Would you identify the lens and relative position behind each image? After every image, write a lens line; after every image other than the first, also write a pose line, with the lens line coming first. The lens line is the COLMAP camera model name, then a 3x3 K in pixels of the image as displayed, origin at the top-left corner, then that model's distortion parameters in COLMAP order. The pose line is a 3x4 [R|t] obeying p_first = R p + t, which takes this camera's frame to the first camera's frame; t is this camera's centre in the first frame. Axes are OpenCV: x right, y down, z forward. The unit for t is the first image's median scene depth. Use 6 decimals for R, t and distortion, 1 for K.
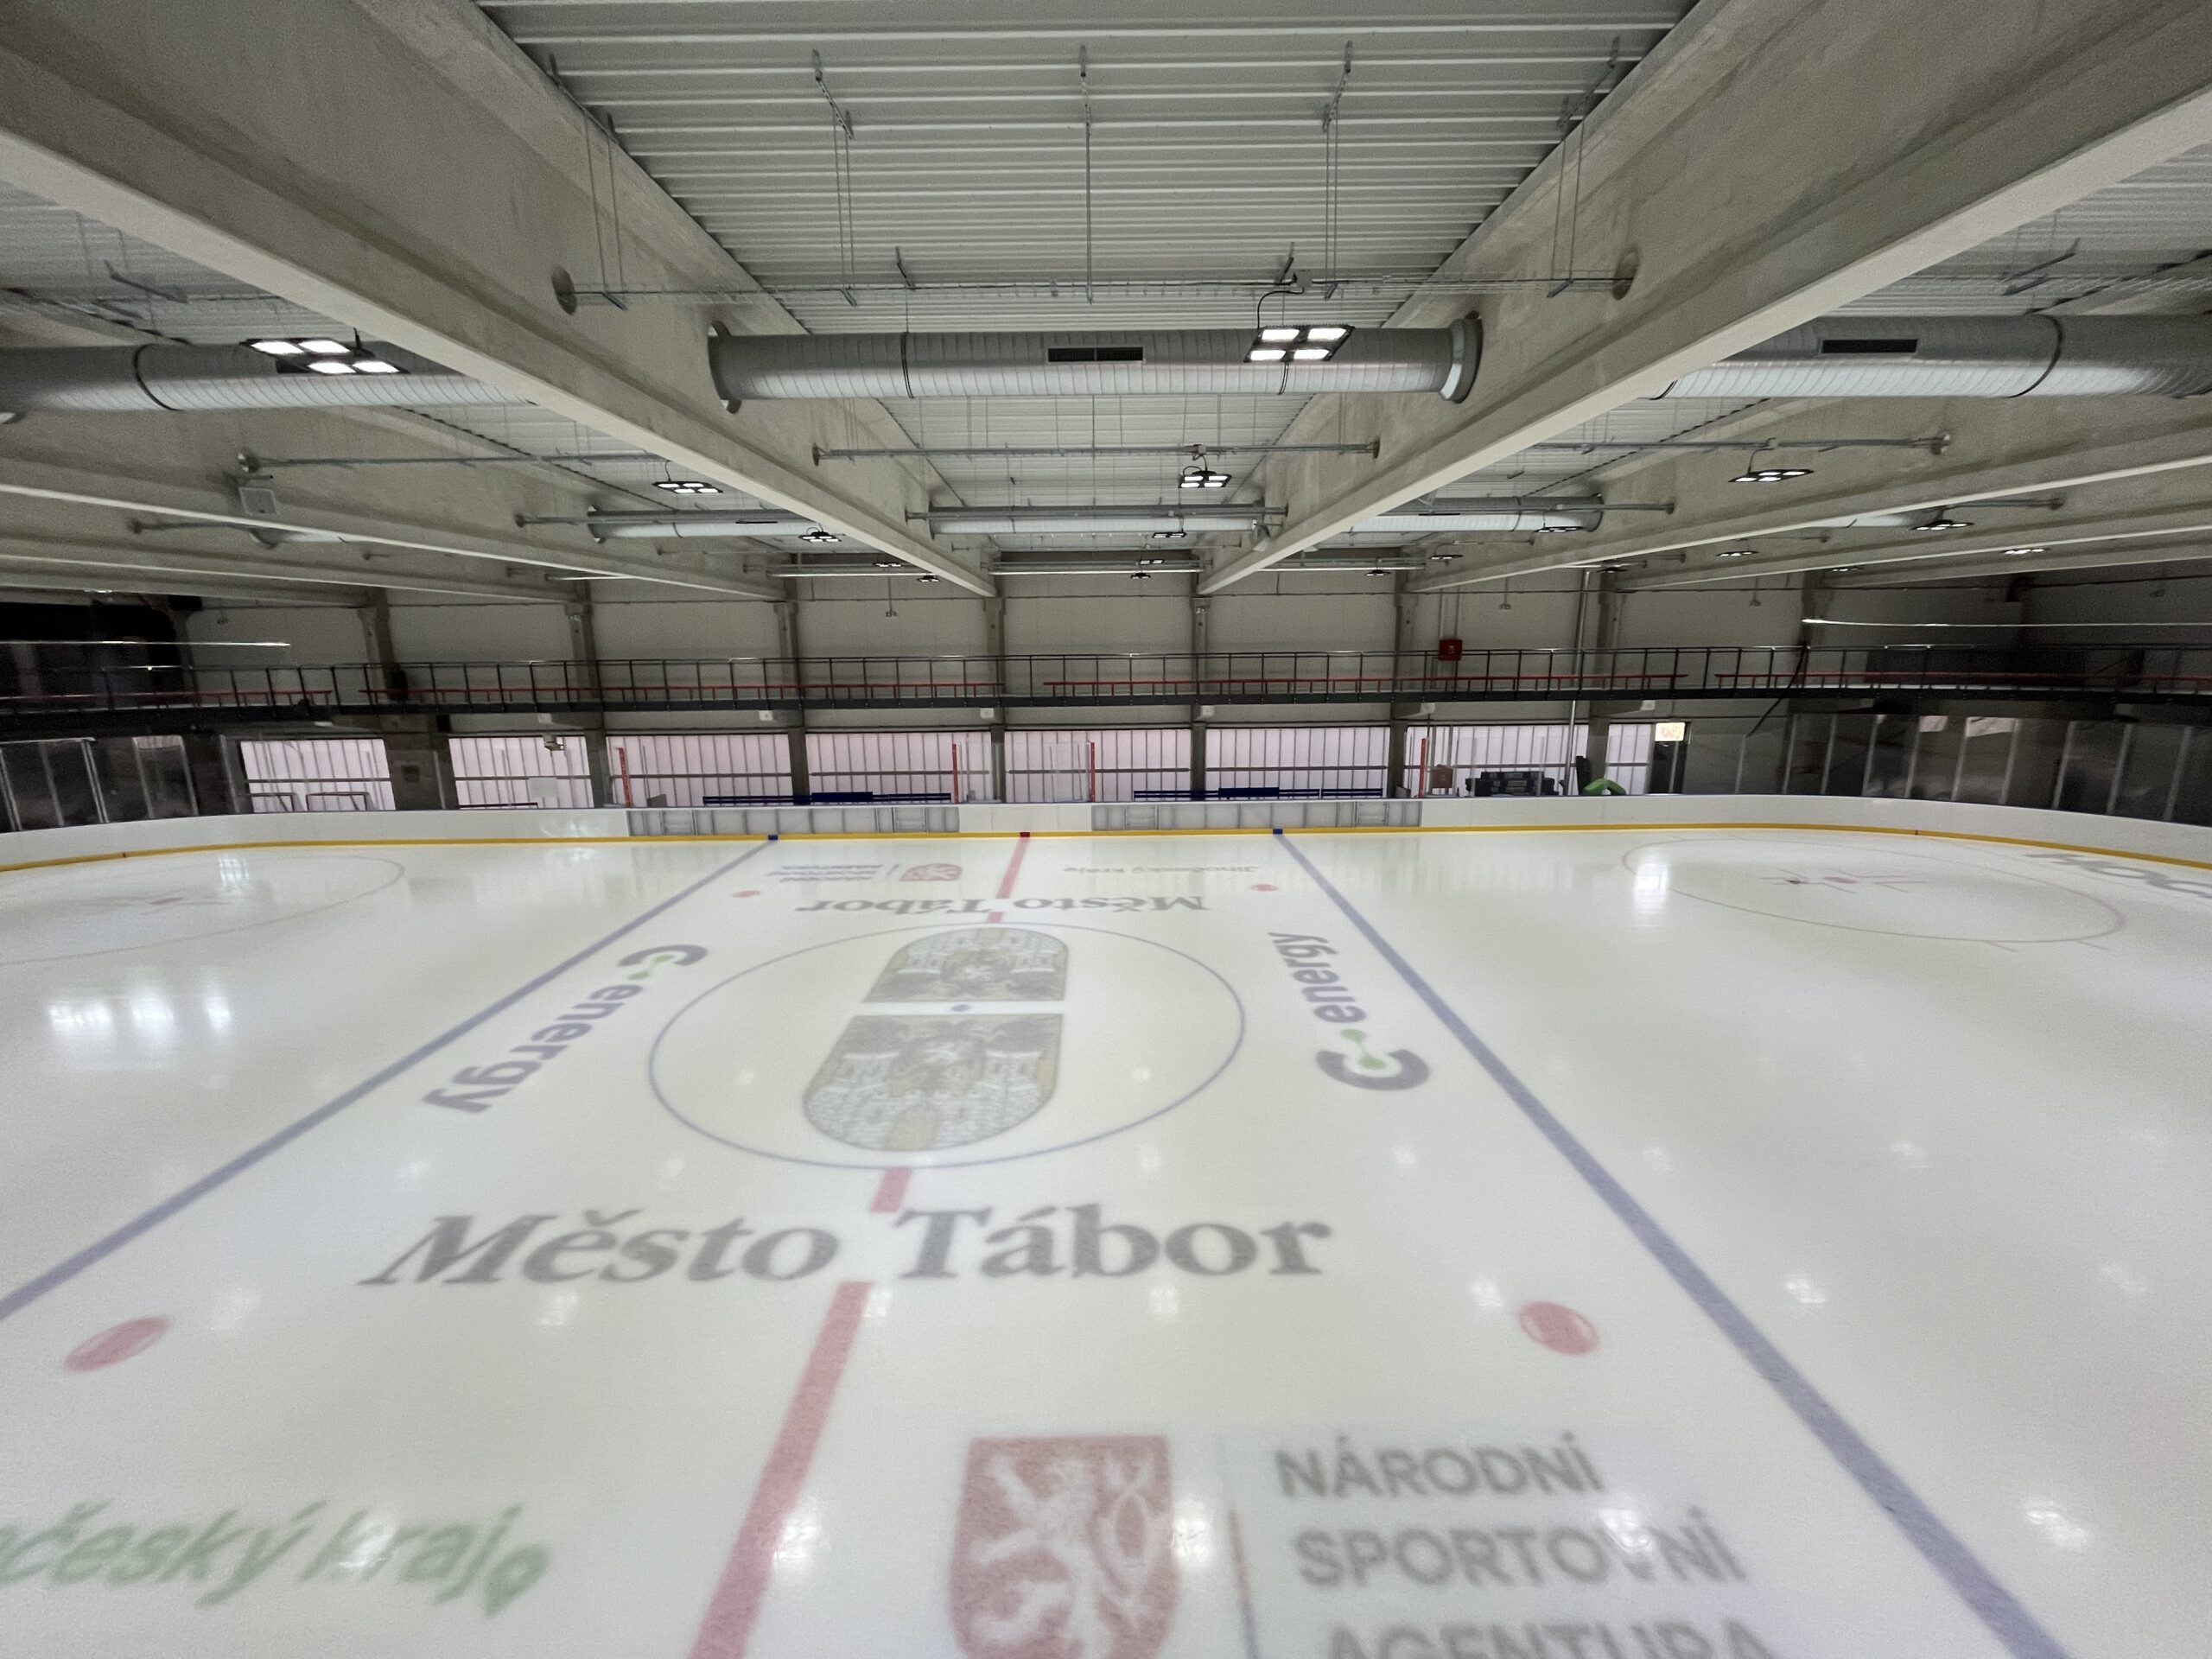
lens RADIAL K [[897.7, 0, 1106.0], [0, 897.7, 829.5], [0, 0, 1]] dist [-0.015050, -0.000640]
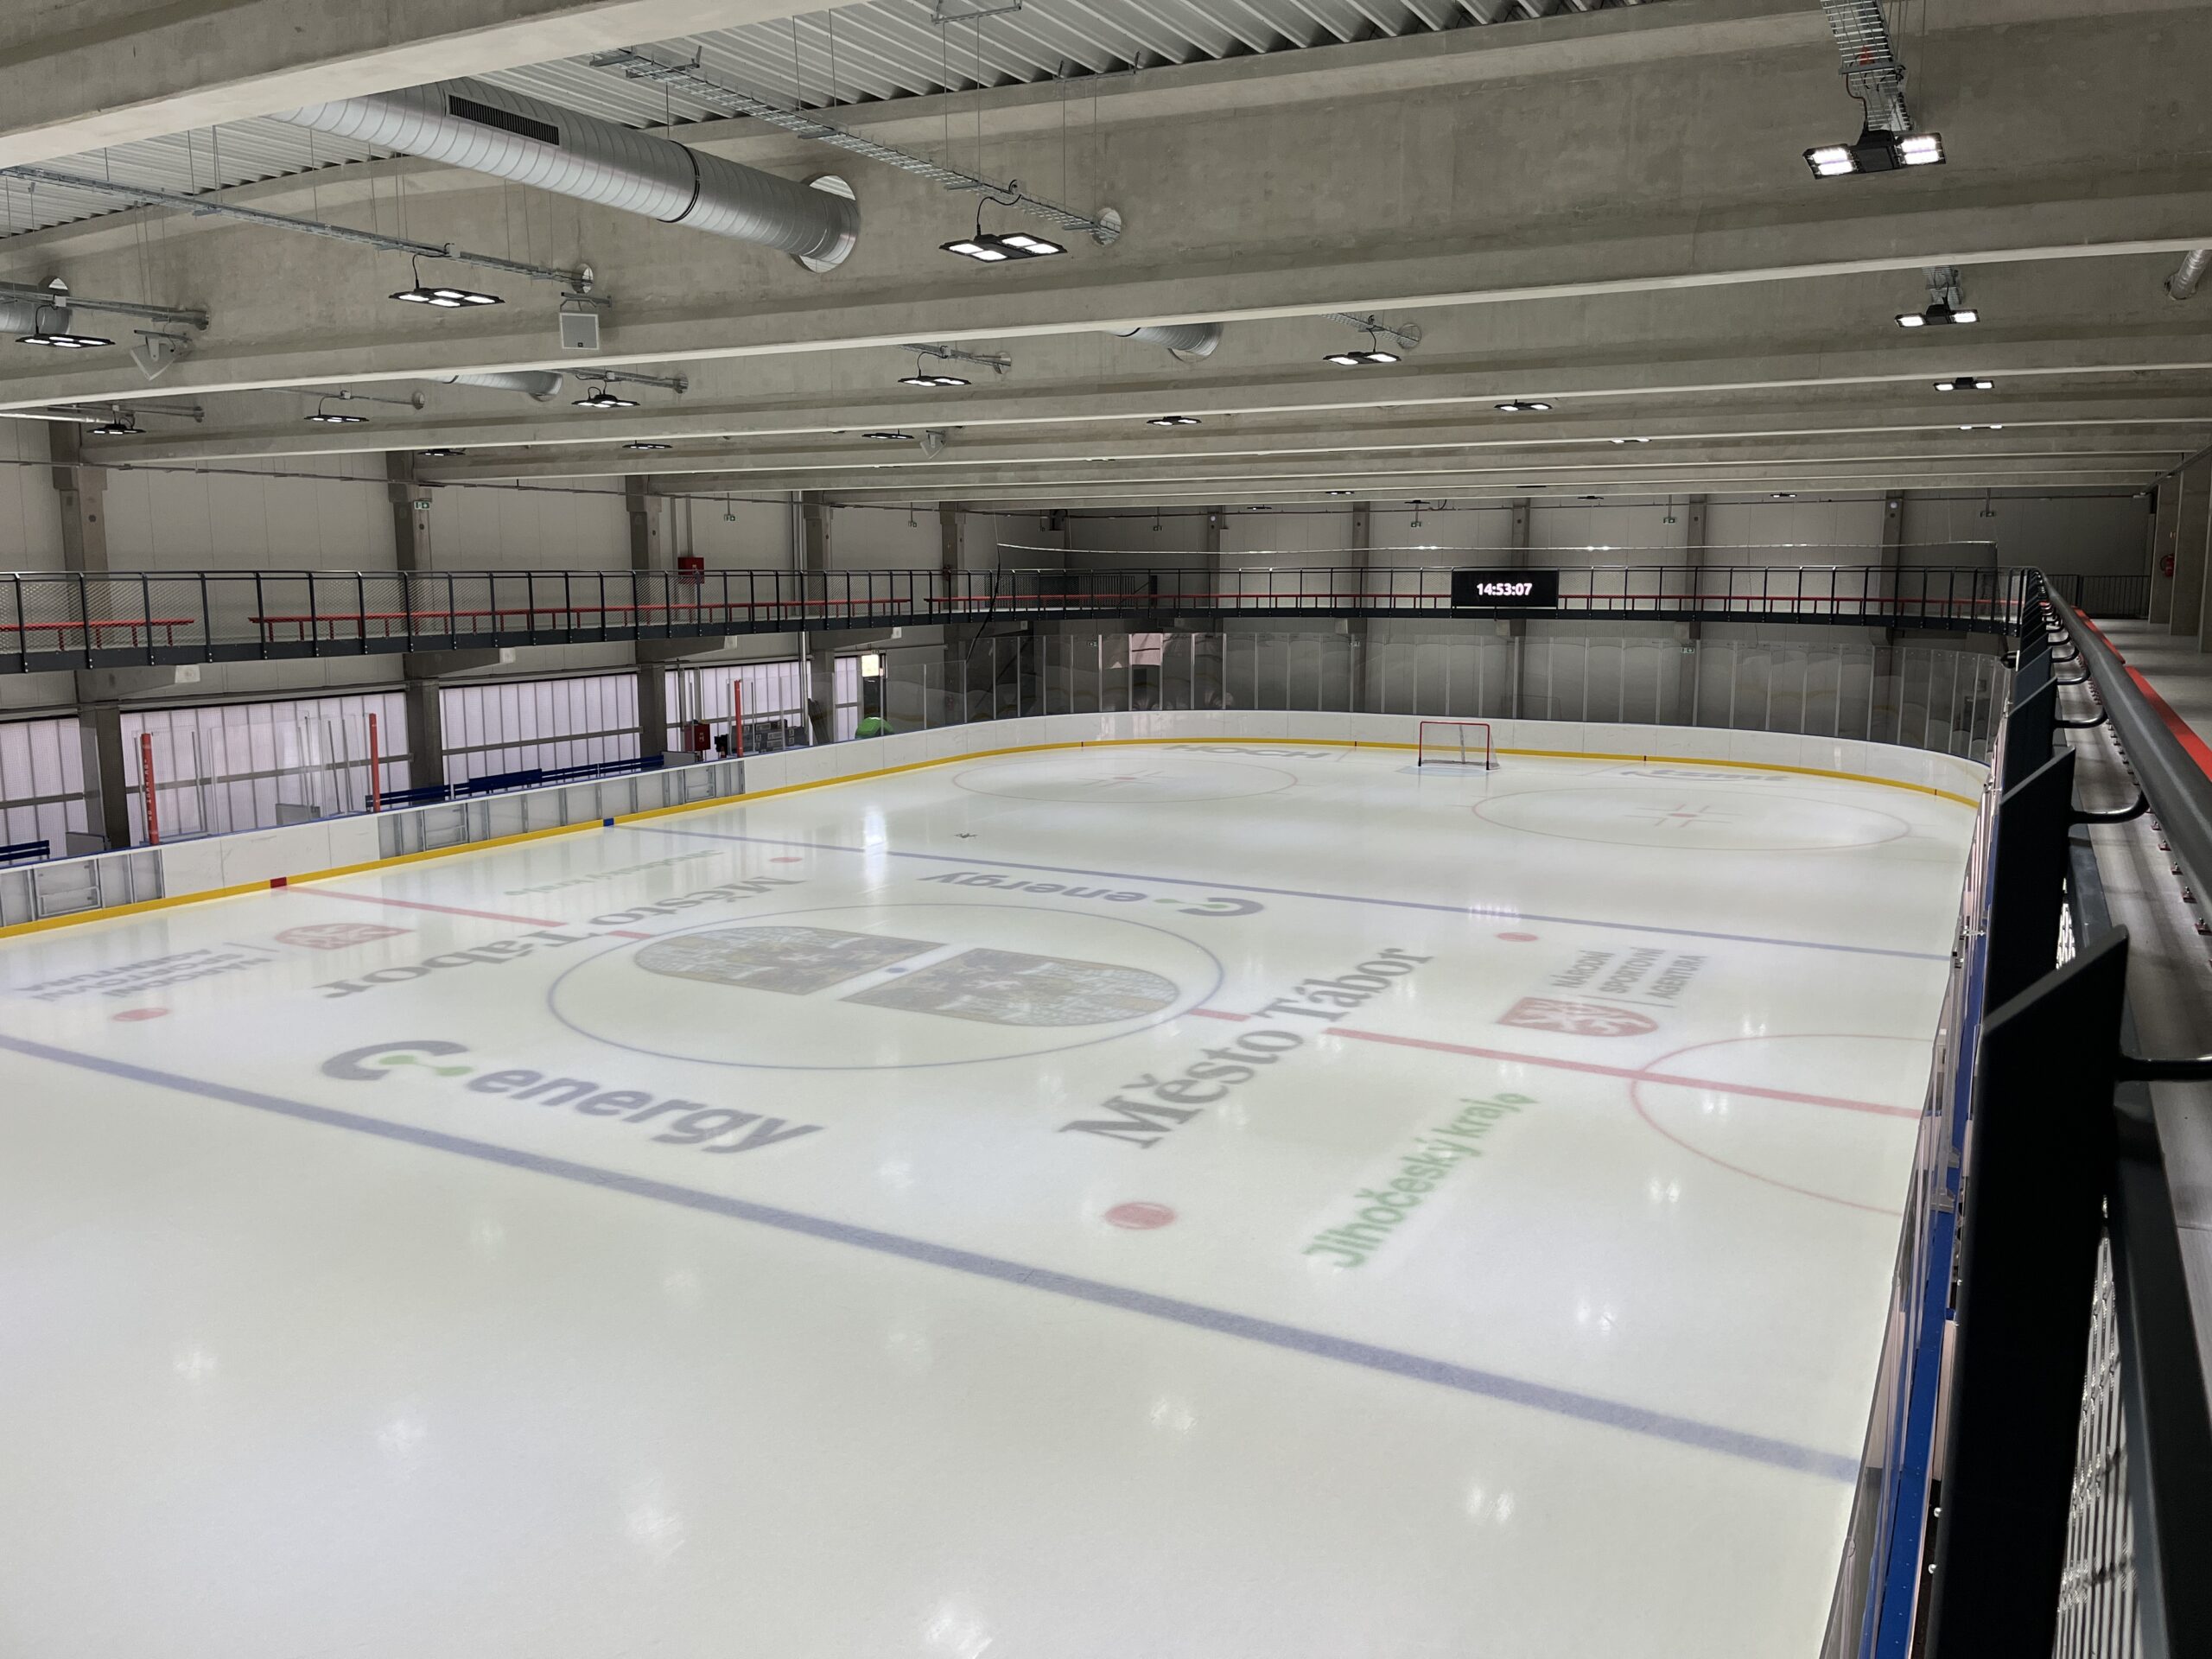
lens RADIAL K [[1672.4, 0, 1106.0], [0, 1672.4, 829.5], [0, 0, 1]] dist [0.072075, -0.091371]
pose [[0.487893, -0.125990, 0.863763, -0.775459], [0.168593, 0.984498, 0.048372, 0.009937], [-0.856468, 0.122024, 0.501571, -0.004277]]
